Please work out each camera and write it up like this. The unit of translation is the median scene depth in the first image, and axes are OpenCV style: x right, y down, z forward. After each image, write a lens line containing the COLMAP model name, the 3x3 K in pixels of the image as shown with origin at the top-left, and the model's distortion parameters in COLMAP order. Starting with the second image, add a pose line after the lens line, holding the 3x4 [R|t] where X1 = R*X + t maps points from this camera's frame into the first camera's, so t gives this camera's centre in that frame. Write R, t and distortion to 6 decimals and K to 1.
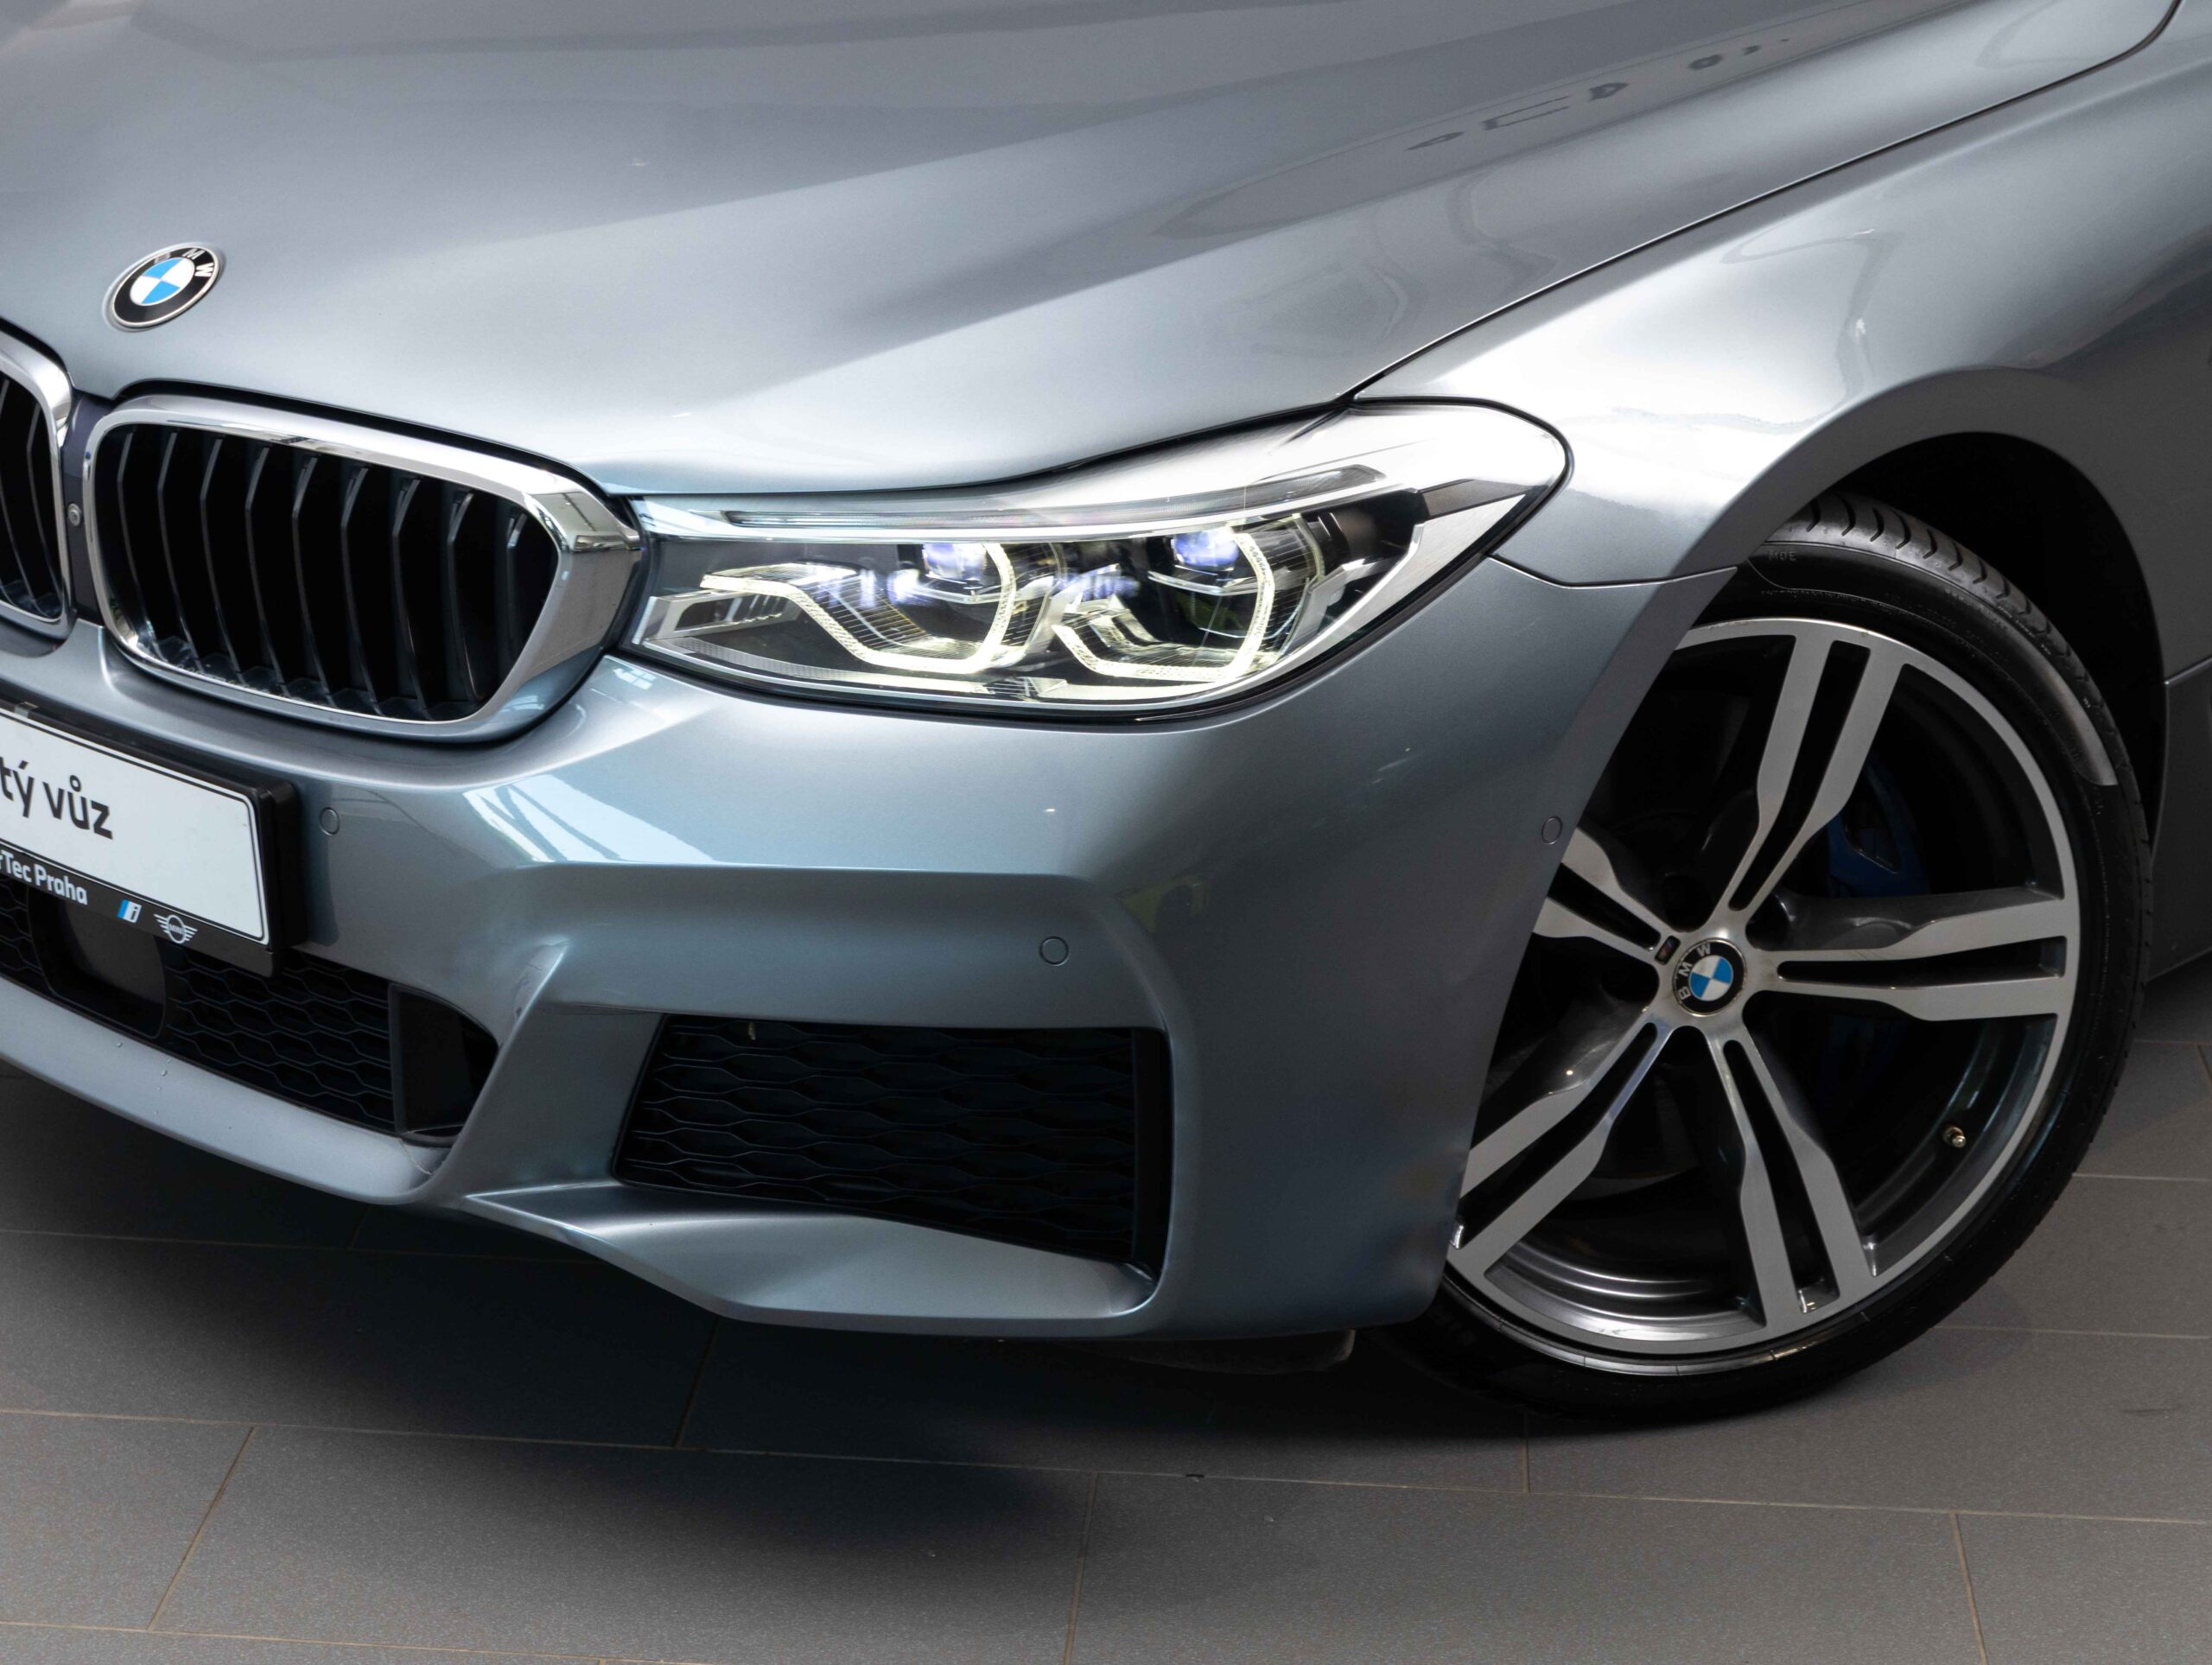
lens RADIAL K [[4718.4, 0, 1106.0], [0, 4718.4, 832.5], [0, 0, 1]] dist [-0.029817, -0.415127]
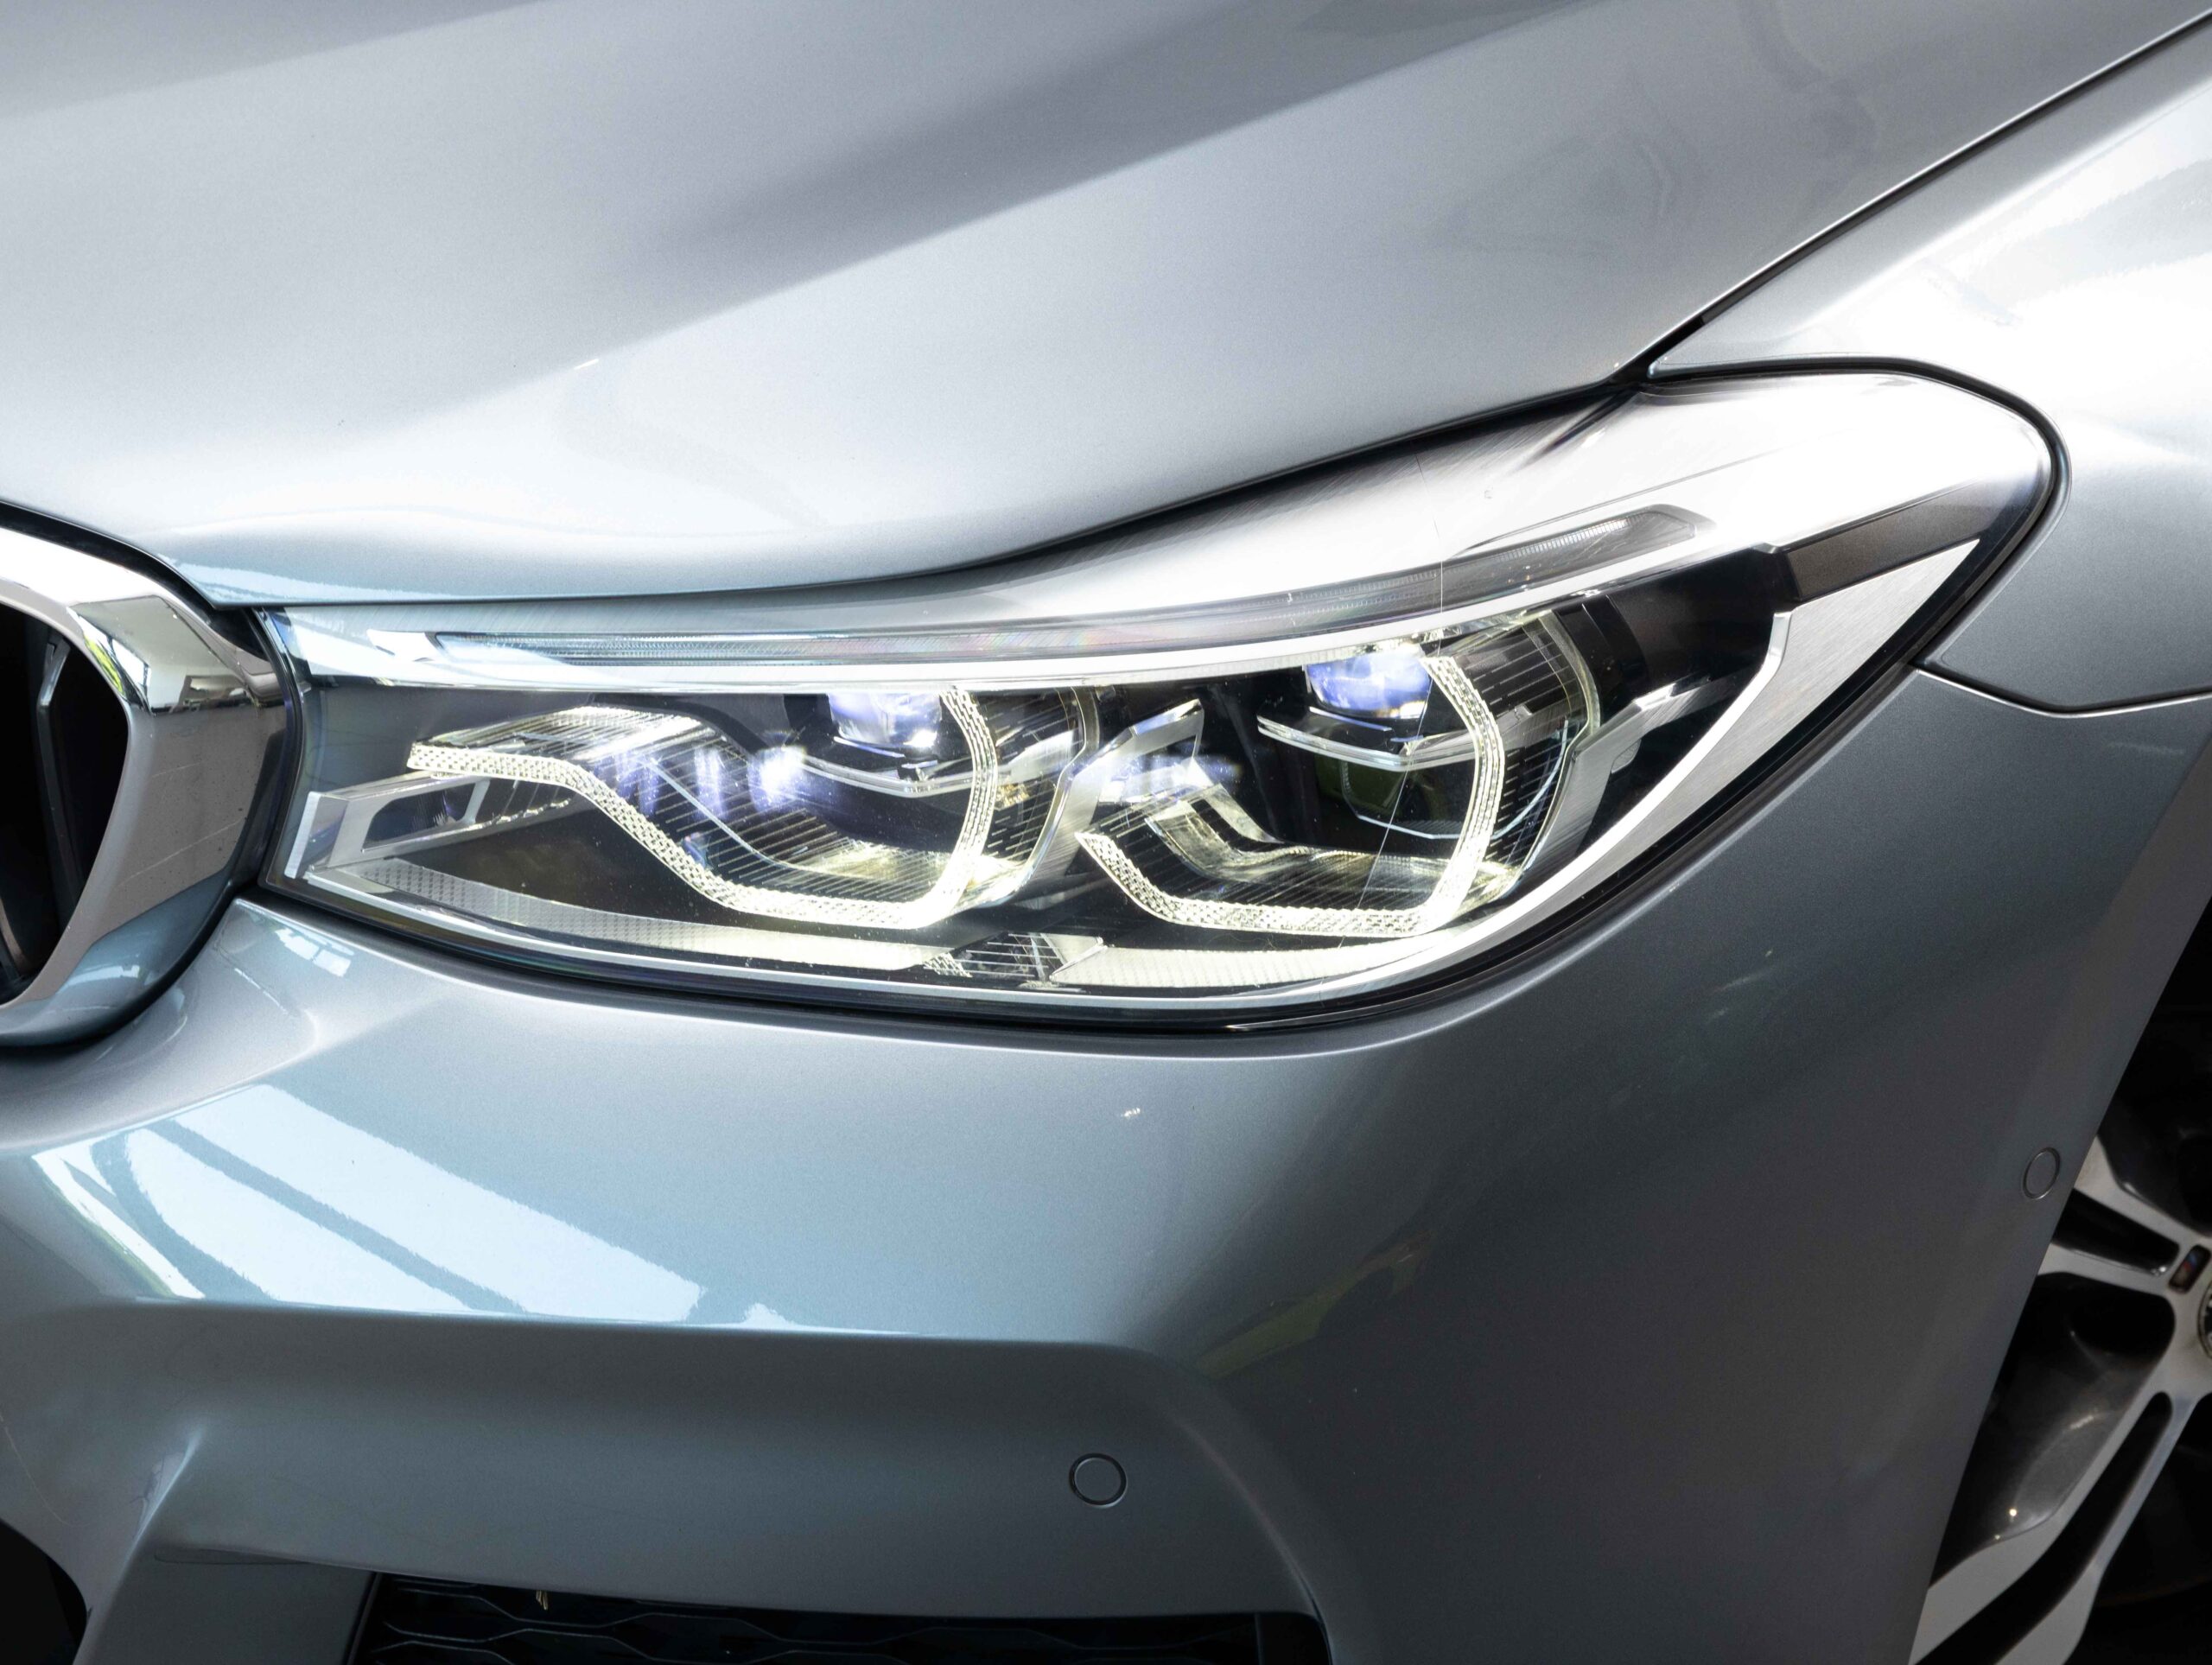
lens RADIAL K [[4718.4, 0, 1106.0], [0, 4718.4, 832.5], [0, 0, 1]] dist [-0.029817, -0.415127]
pose [[0.998987, -0.031630, -0.031998, 0.008587], [0.033459, 0.997735, 0.058364, -0.073578], [0.030080, -0.059375, 0.997782, 0.482775]]
